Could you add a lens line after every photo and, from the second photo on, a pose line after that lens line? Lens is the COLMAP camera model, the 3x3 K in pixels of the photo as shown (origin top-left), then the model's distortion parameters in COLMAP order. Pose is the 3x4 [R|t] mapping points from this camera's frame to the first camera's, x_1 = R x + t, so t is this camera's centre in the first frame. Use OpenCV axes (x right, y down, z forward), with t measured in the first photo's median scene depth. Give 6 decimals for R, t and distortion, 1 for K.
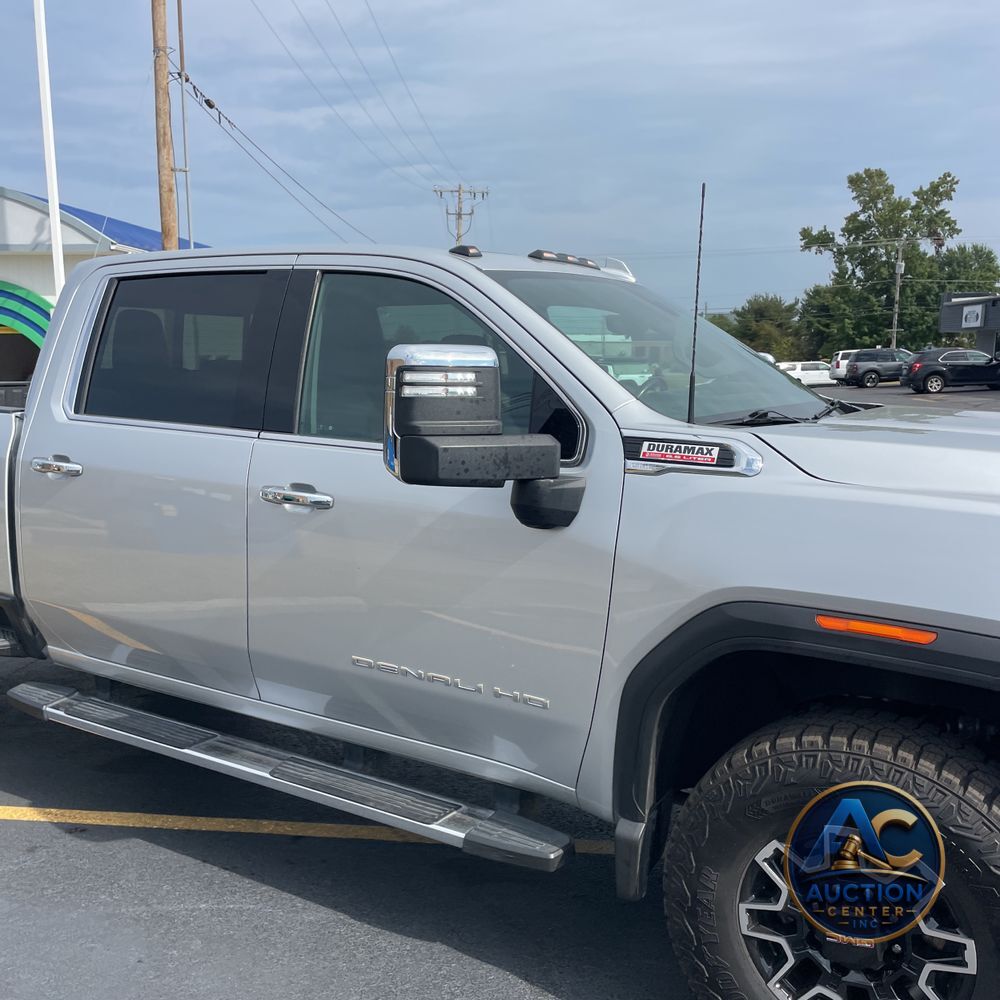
lens RADIAL K [[1018.9, 0, 472.6], [0, 1018.9, 505.7], [0, 0, 1]] dist [0.104287, -0.155430]
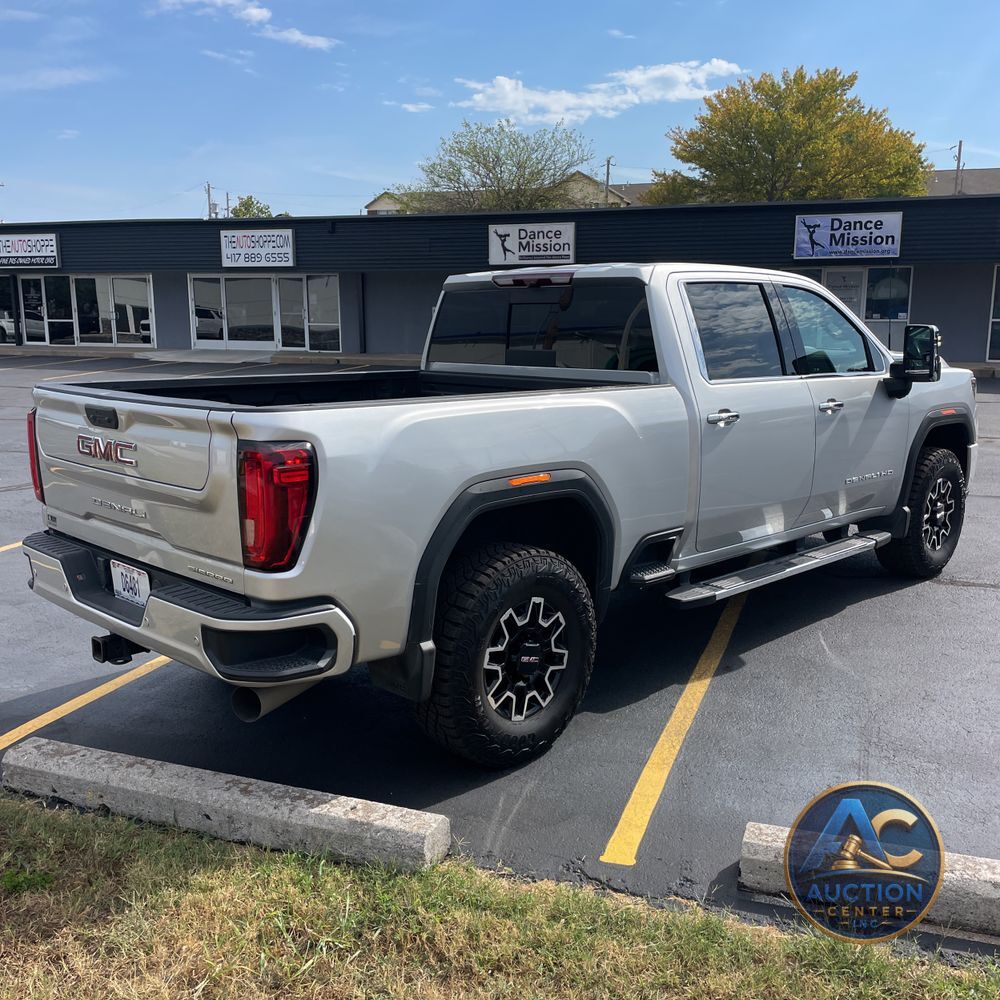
lens RADIAL K [[1012.6, 0, 522.4], [0, 1012.6, 503.4], [0, 0, 1]] dist [0.085263, -0.121817]
pose [[0.220132, -0.190140, 0.956759, -1.746524], [0.144615, 0.976342, 0.160759, -0.178651], [-0.964691, 0.102973, 0.242421, 0.900570]]
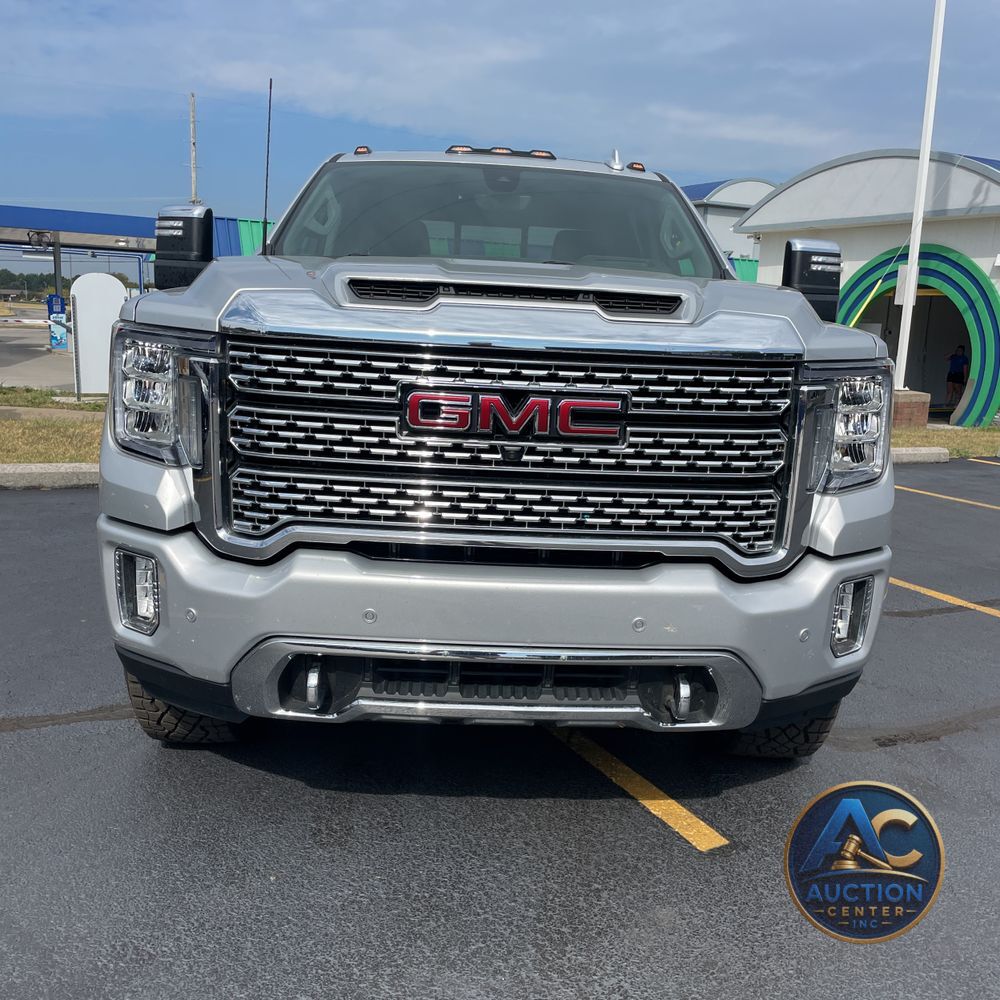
lens RADIAL K [[1006.6, 0, 507.1], [0, 1006.6, 488.9], [0, 0, 1]] dist [0.102992, -0.138957]
pose [[0.557760, 0.167551, -0.812914, 1.078137], [-0.164454, 0.982304, 0.089629, 0.036231], [0.813547, 0.083695, 0.575445, 0.341544]]
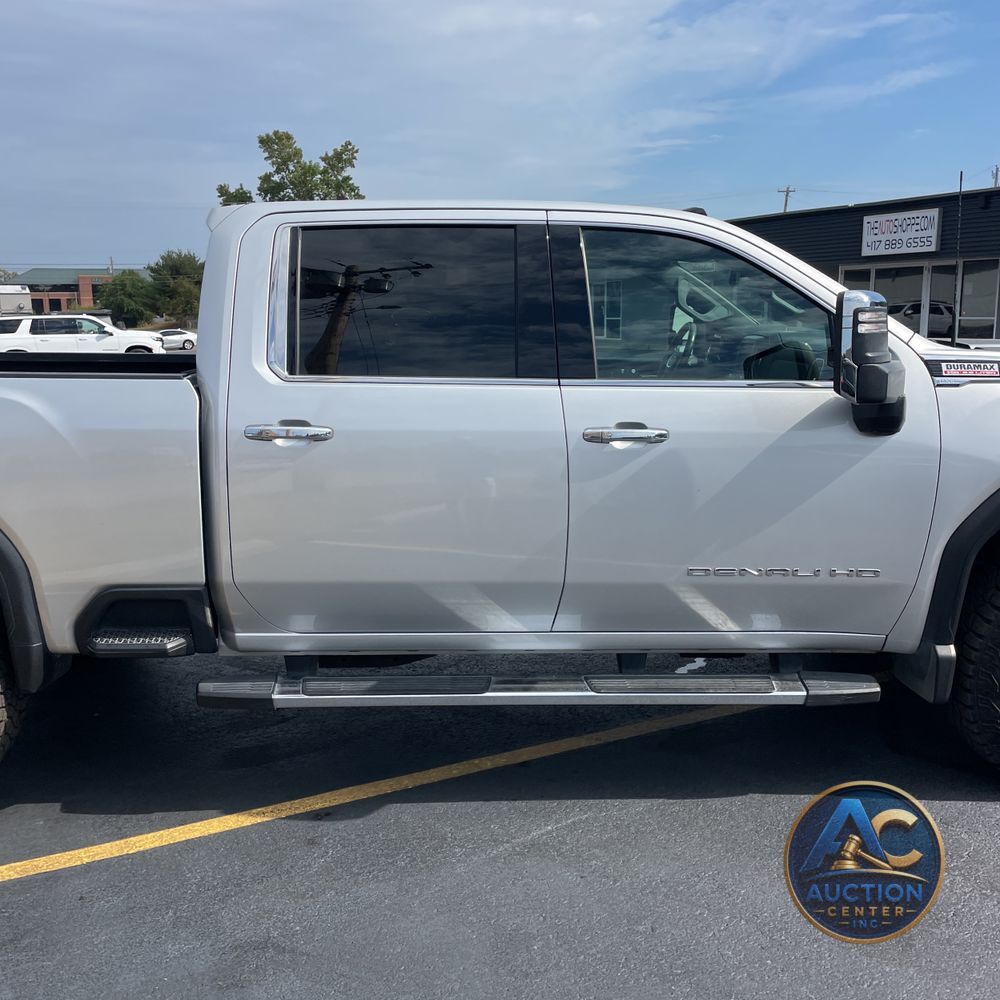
lens RADIAL K [[1026.8, 0, 500.0], [0, 1026.8, 500.0], [0, 0, 1]] dist [0.108903, -0.171187]
pose [[0.834912, -0.112619, 0.538739, -0.721371], [0.094887, 0.993638, 0.060661, -0.015119], [-0.542143, 0.000473, 0.840286, 0.114198]]
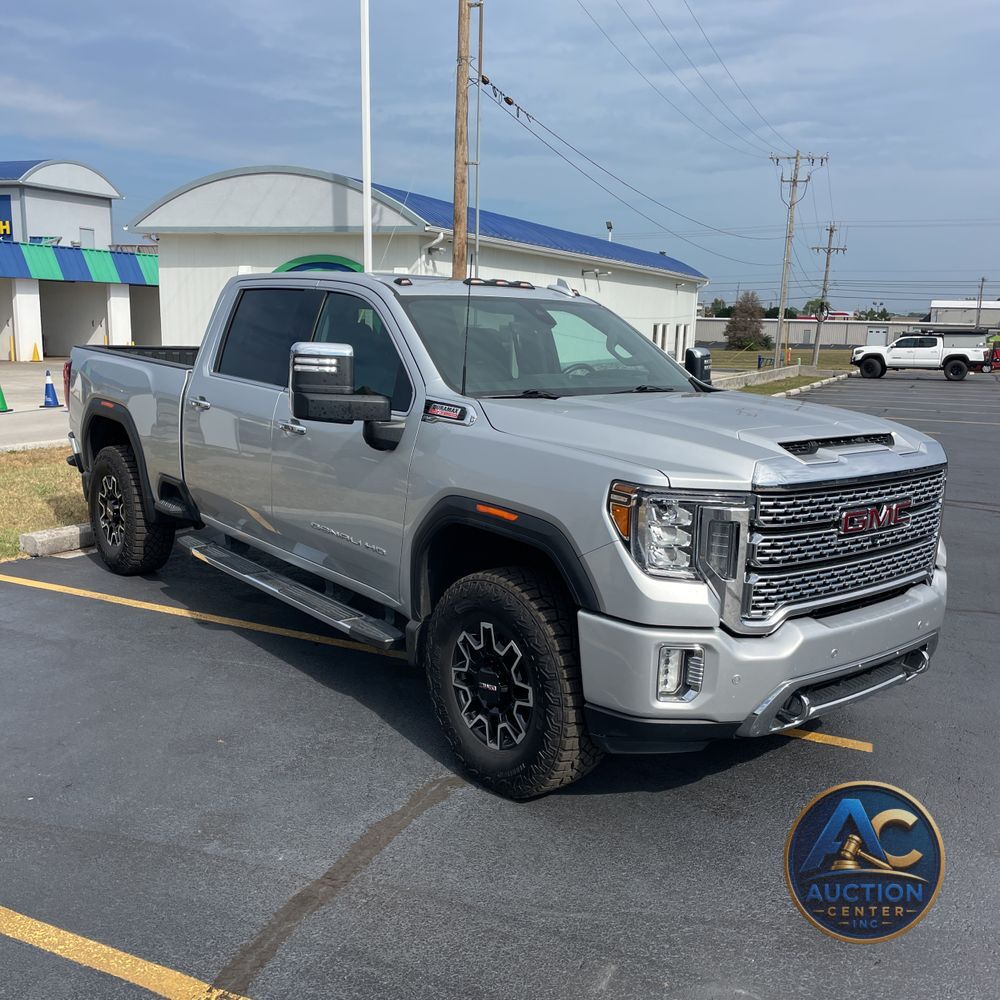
lens RADIAL K [[1018.9, 0, 472.6], [0, 1018.9, 505.7], [0, 0, 1]] dist [0.104287, -0.155430]
pose [[0.941894, 0.086277, -0.324643, 0.544014], [-0.075599, 0.996105, 0.045386, 0.017863], [0.327294, -0.018206, 0.944747, -0.412567]]
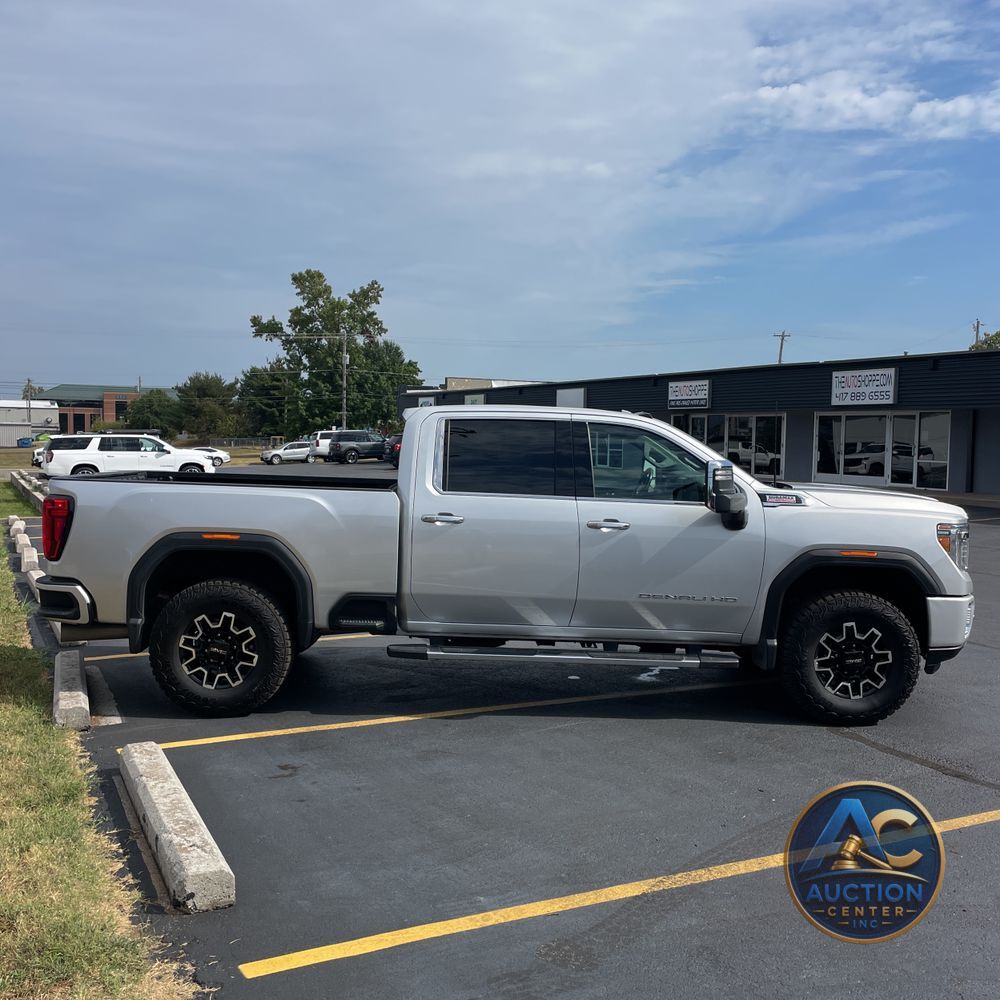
lens RADIAL K [[1025.8, 0, 495.1], [0, 1025.8, 494.3], [0, 0, 1]] dist [0.116290, -0.138192]
pose [[0.841256, -0.020359, 0.540253, -1.280302], [0.065041, 0.995844, -0.063751, 0.041208], [-0.536710, 0.088770, 0.839084, -0.602280]]
